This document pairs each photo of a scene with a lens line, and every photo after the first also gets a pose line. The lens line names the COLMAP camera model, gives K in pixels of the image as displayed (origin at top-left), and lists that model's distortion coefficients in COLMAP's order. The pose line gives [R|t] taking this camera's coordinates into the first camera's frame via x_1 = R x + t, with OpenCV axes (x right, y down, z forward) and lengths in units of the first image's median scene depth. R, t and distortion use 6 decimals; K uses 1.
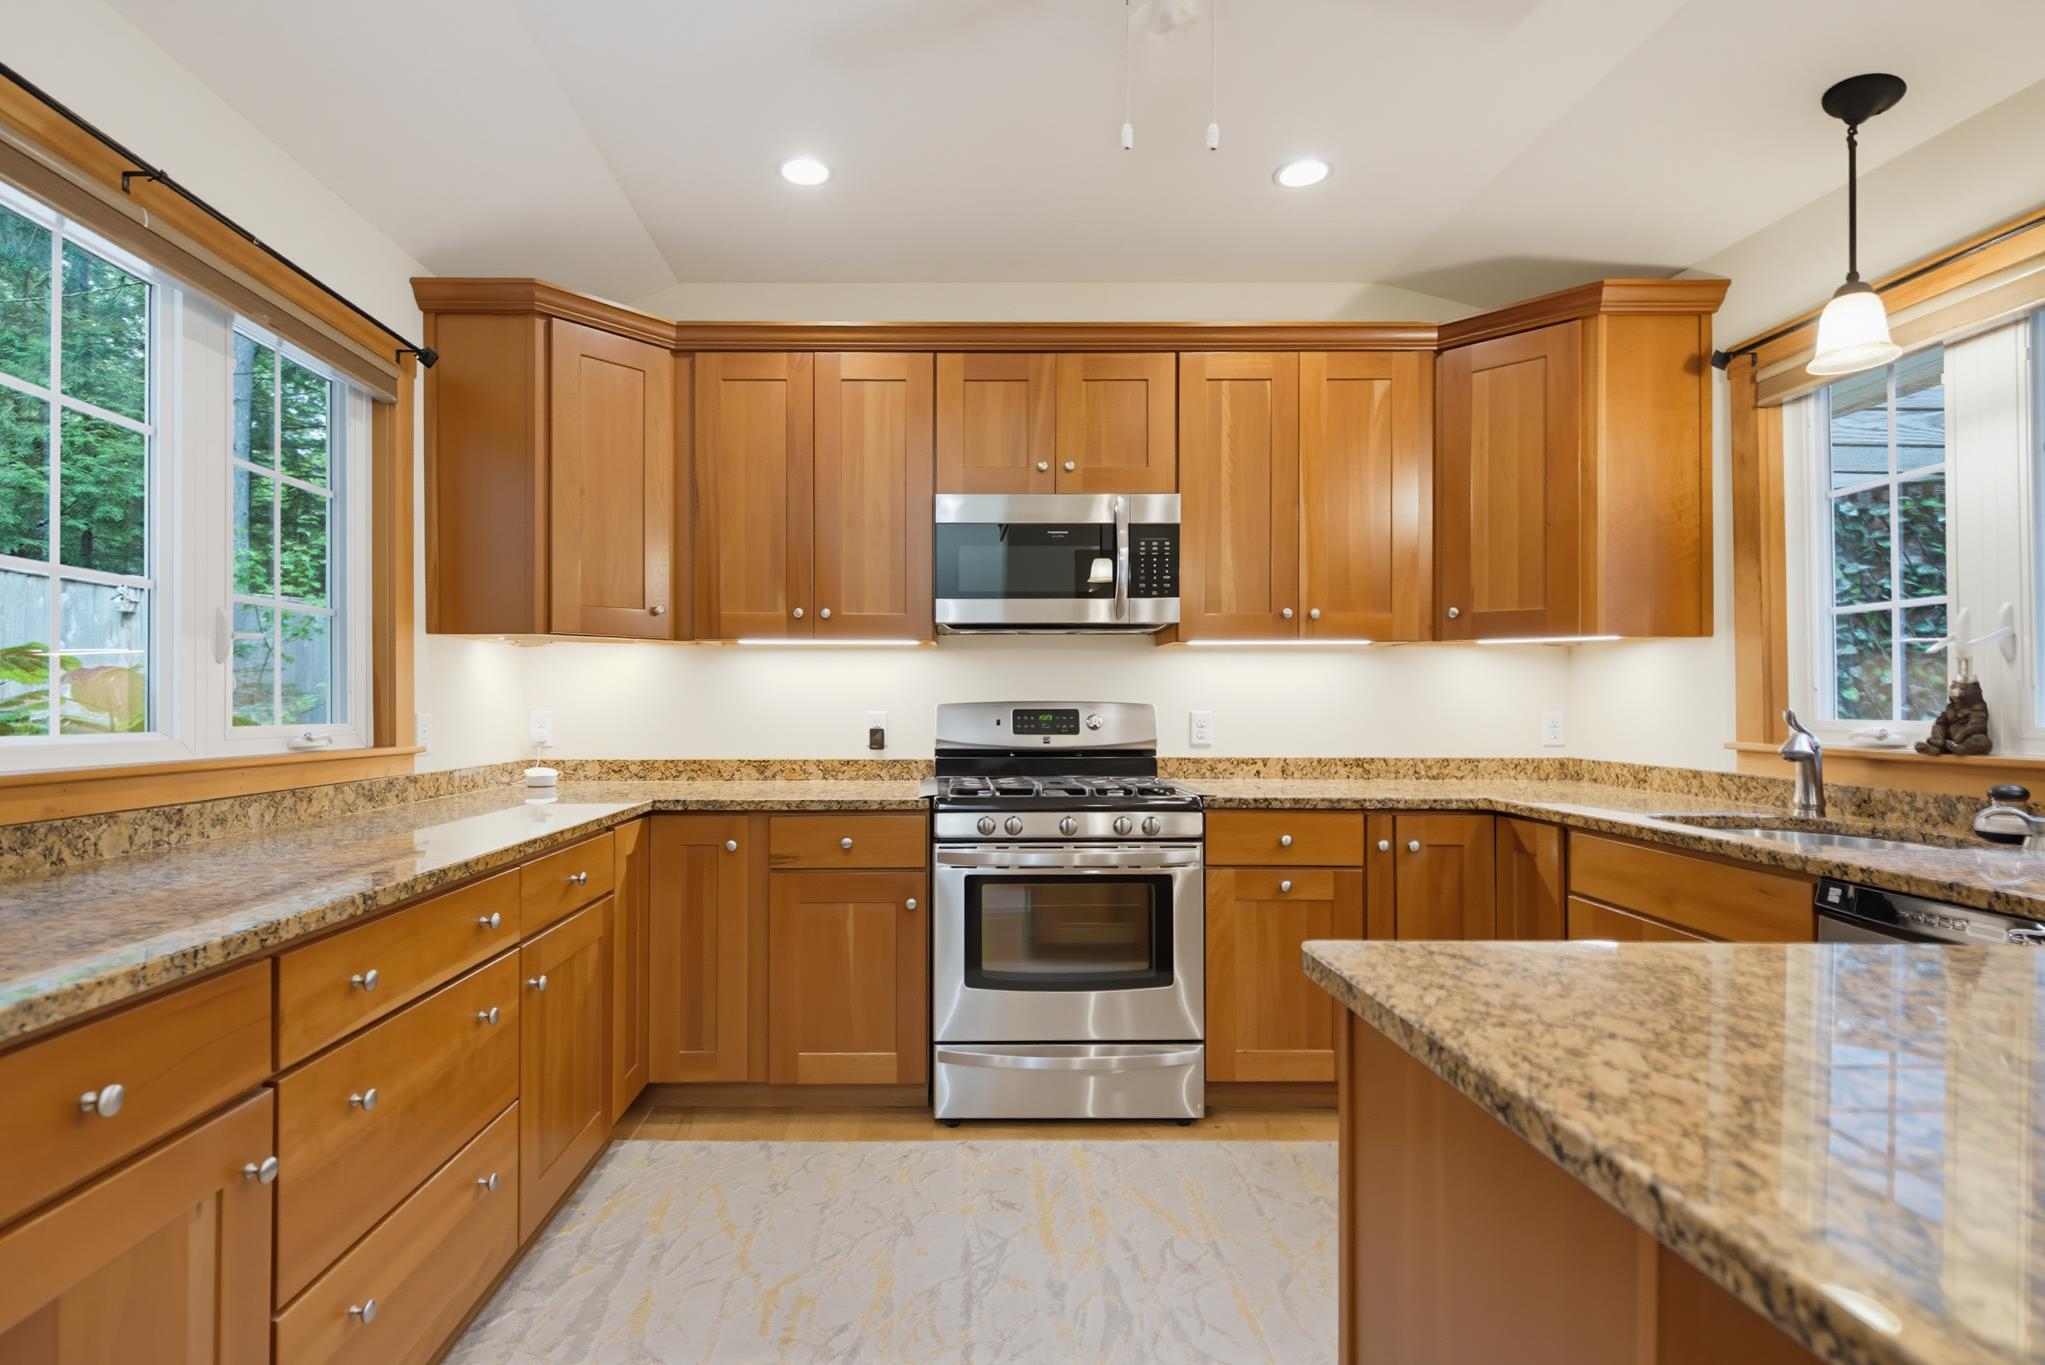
lens RADIAL K [[961.1, 0, 942.0], [0, 961.1, 695.8], [0, 0, 1]] dist [-0.001853, -0.000452]
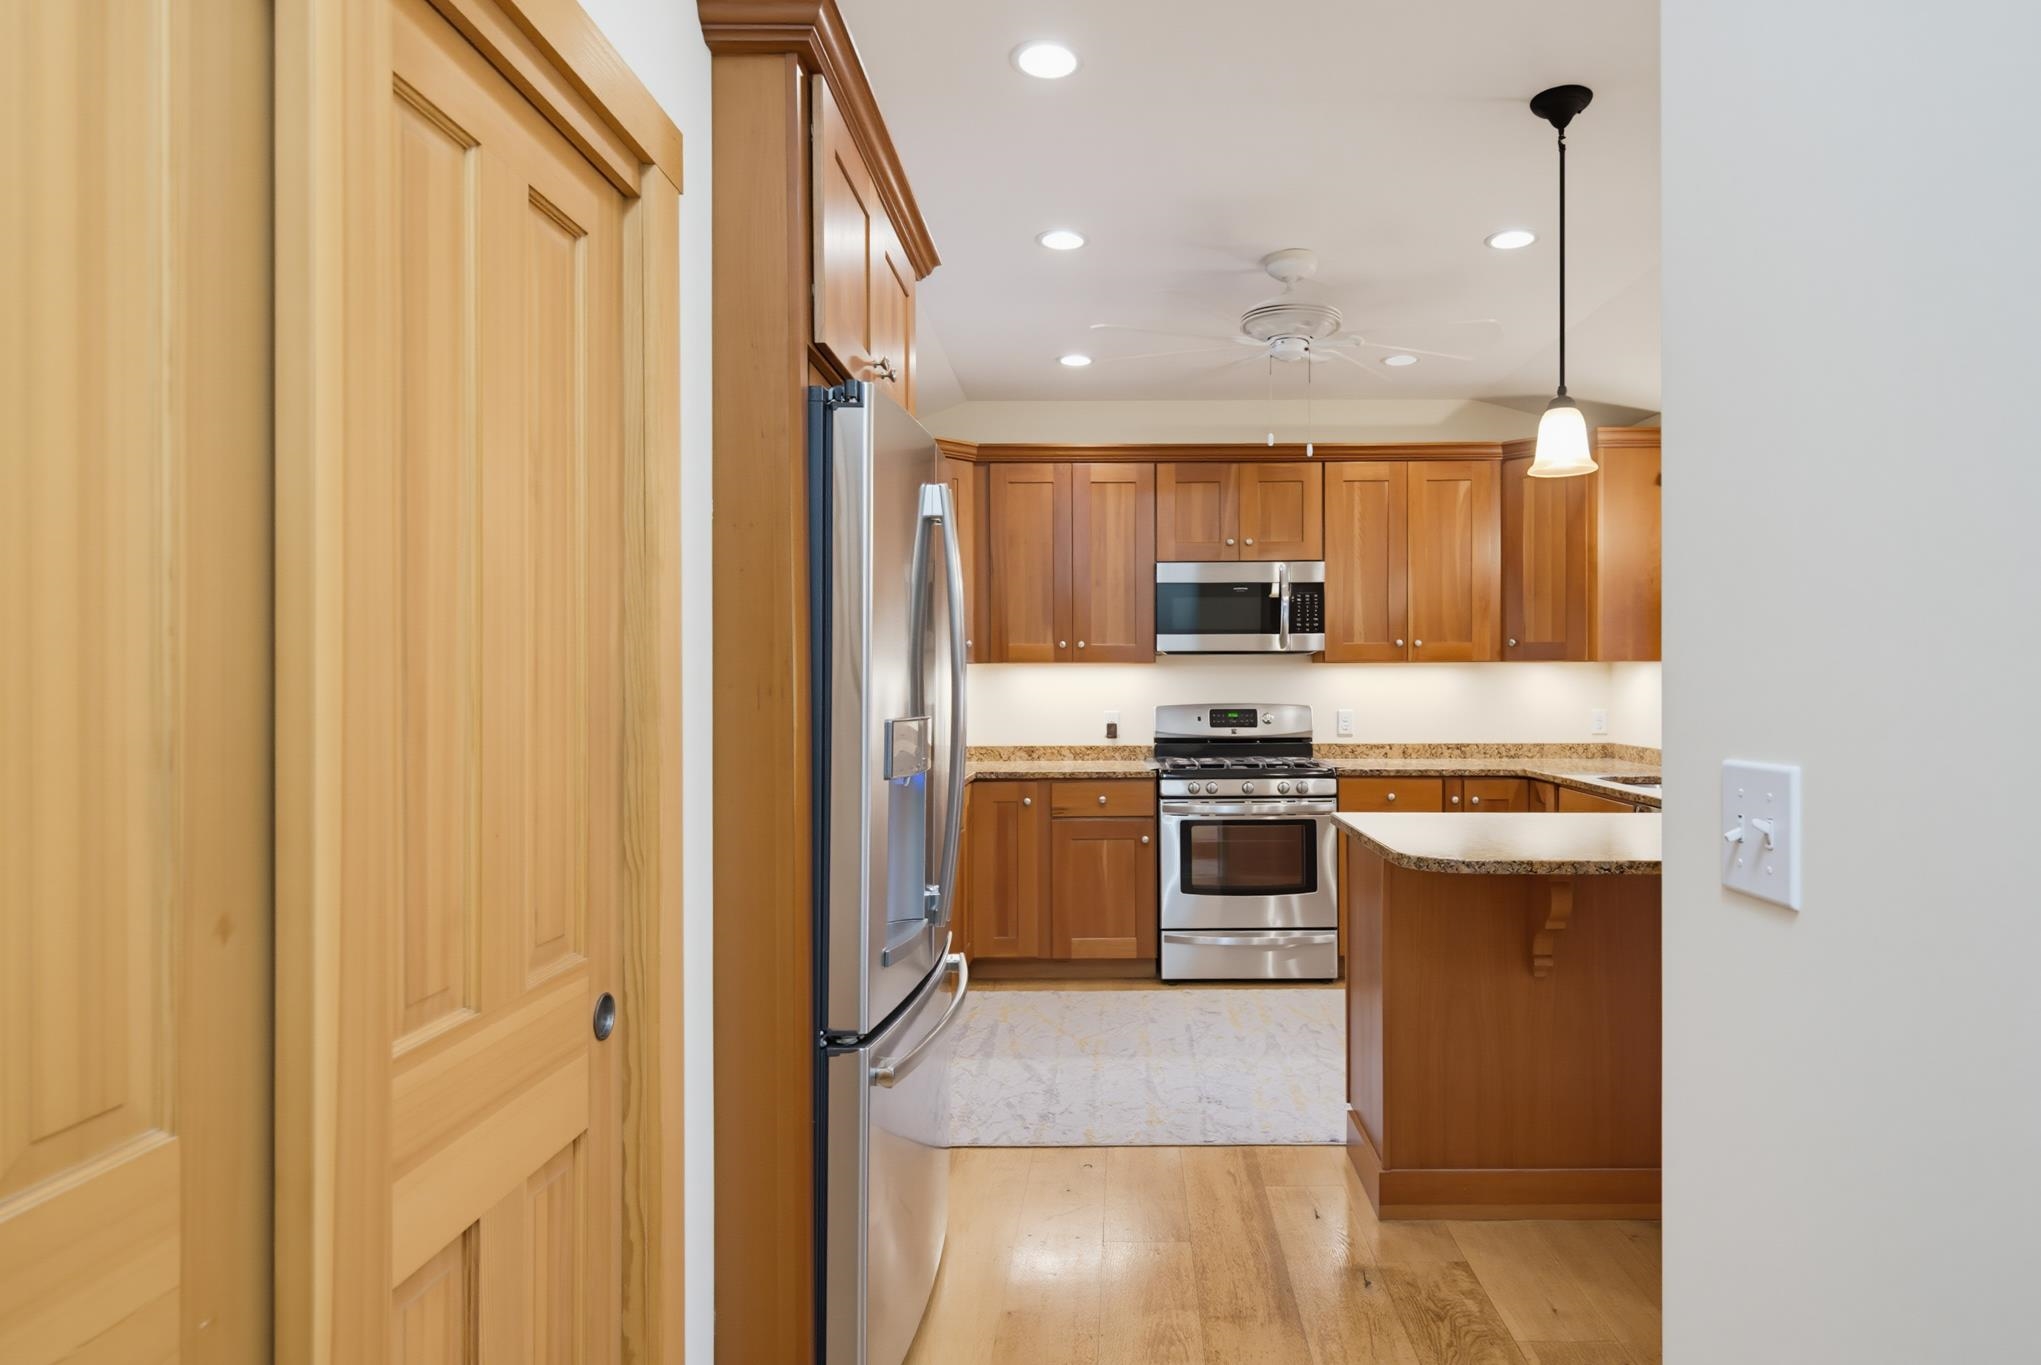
lens RADIAL K [[1182.2, 0, 1122.2], [0, 1182.2, 683.2], [0, 0, 1]] dist [0.053028, -0.000346]
pose [[0.999921, -0.004166, 0.011832, -0.081330], [0.004097, 0.999975, 0.005829, -0.038303], [-0.011856, -0.005780, 0.999913, -0.794233]]
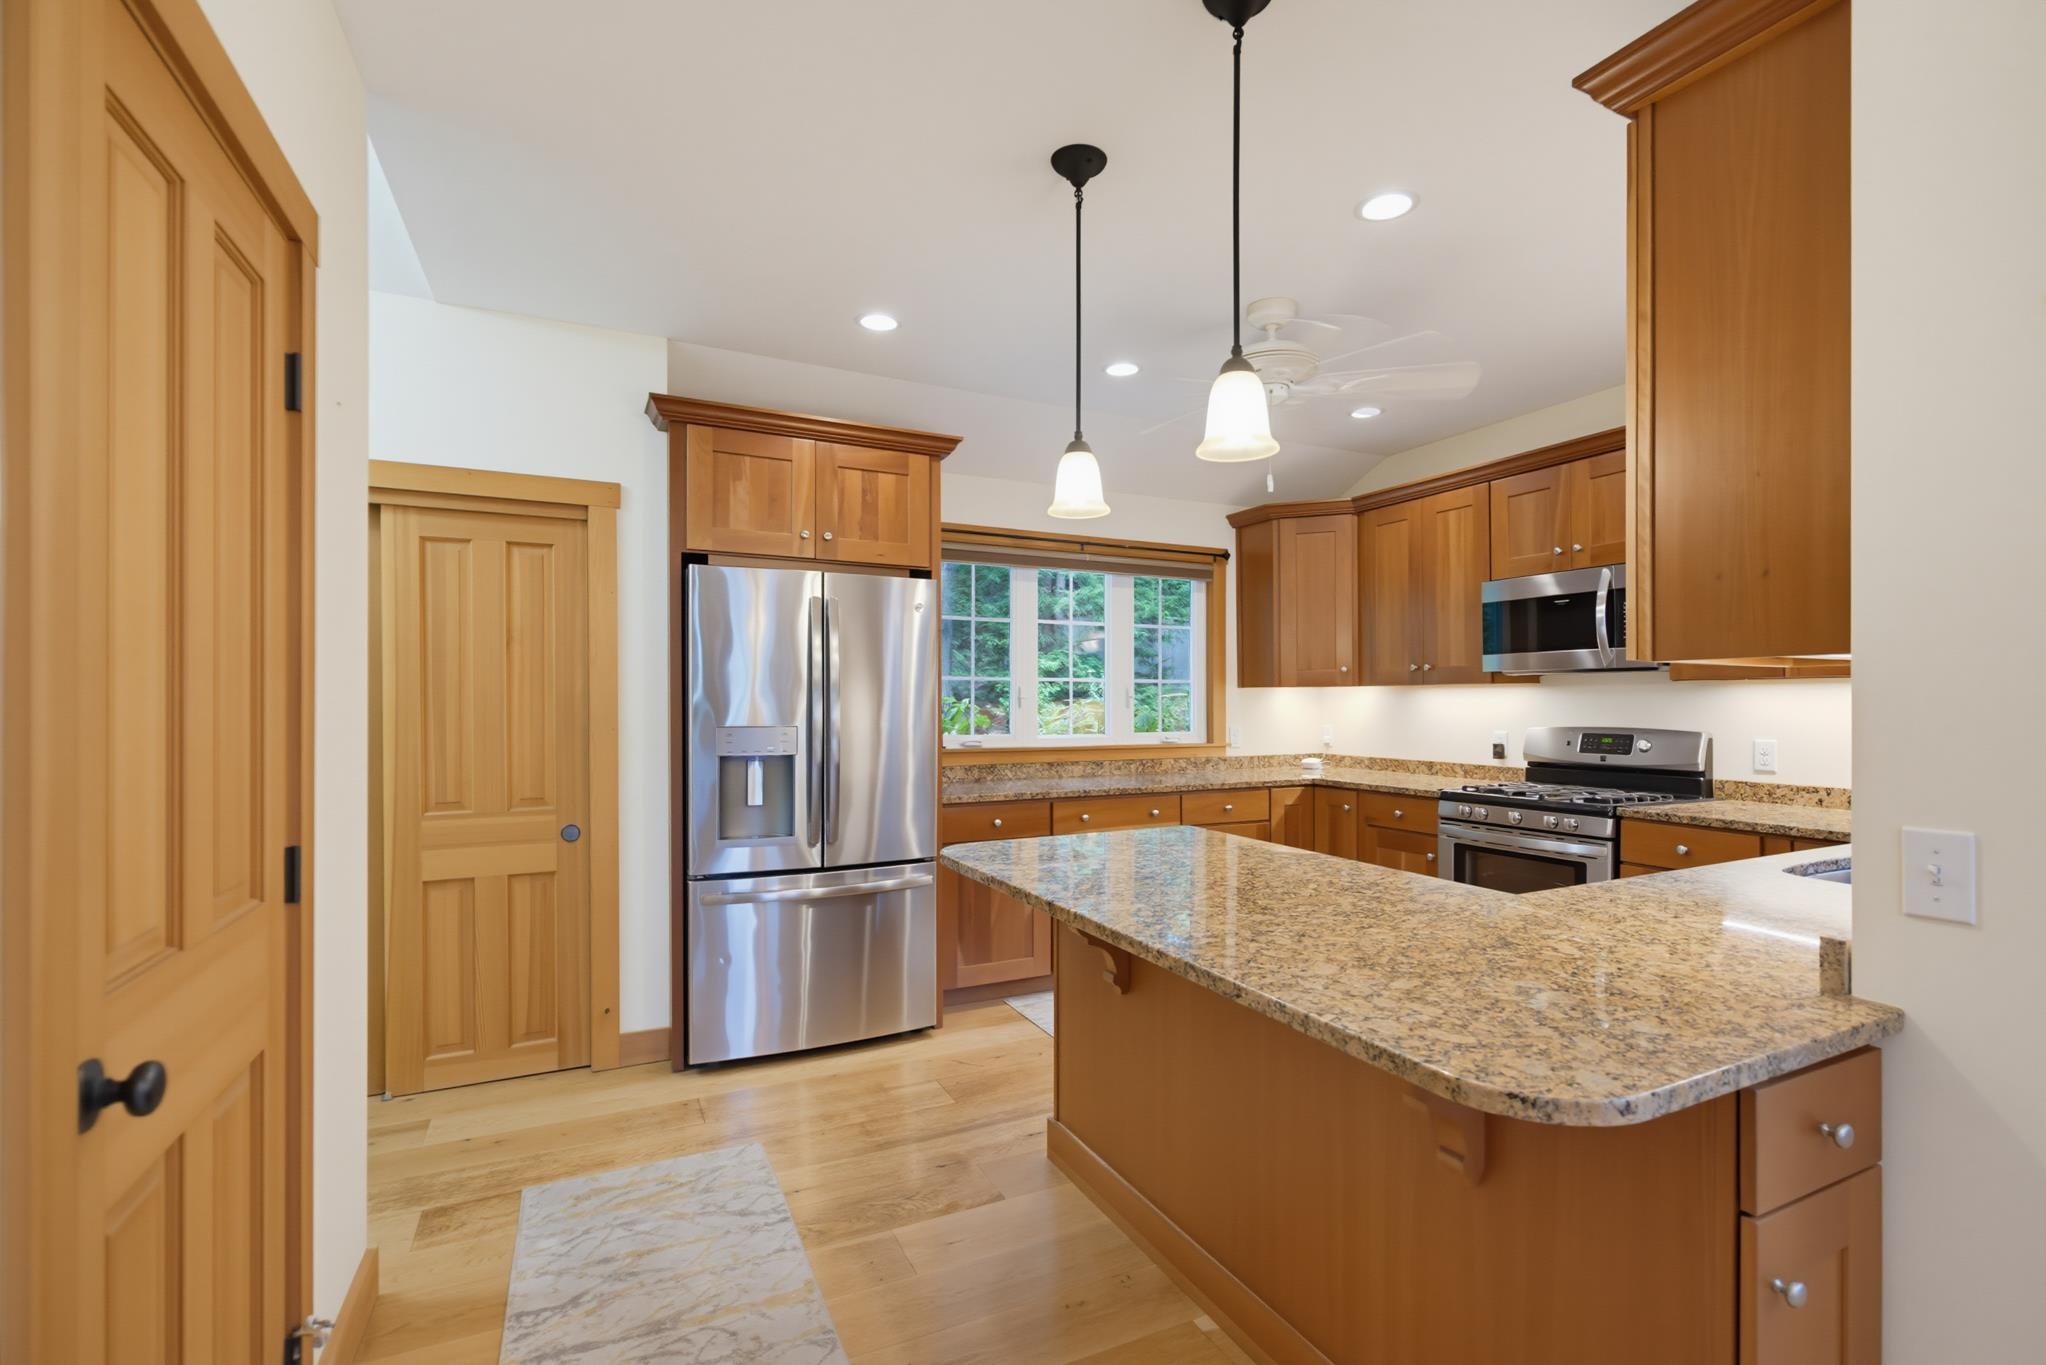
lens RADIAL K [[924.7, 0, 1030.8], [0, 924.7, 708.3], [0, 0, 1]] dist [-0.002513, -0.000430]
pose [[0.426937, 0.005241, -0.904266, 0.959158], [0.010091, 0.999893, 0.010560, -0.043278], [0.904225, -0.013633, 0.426839, -0.209027]]
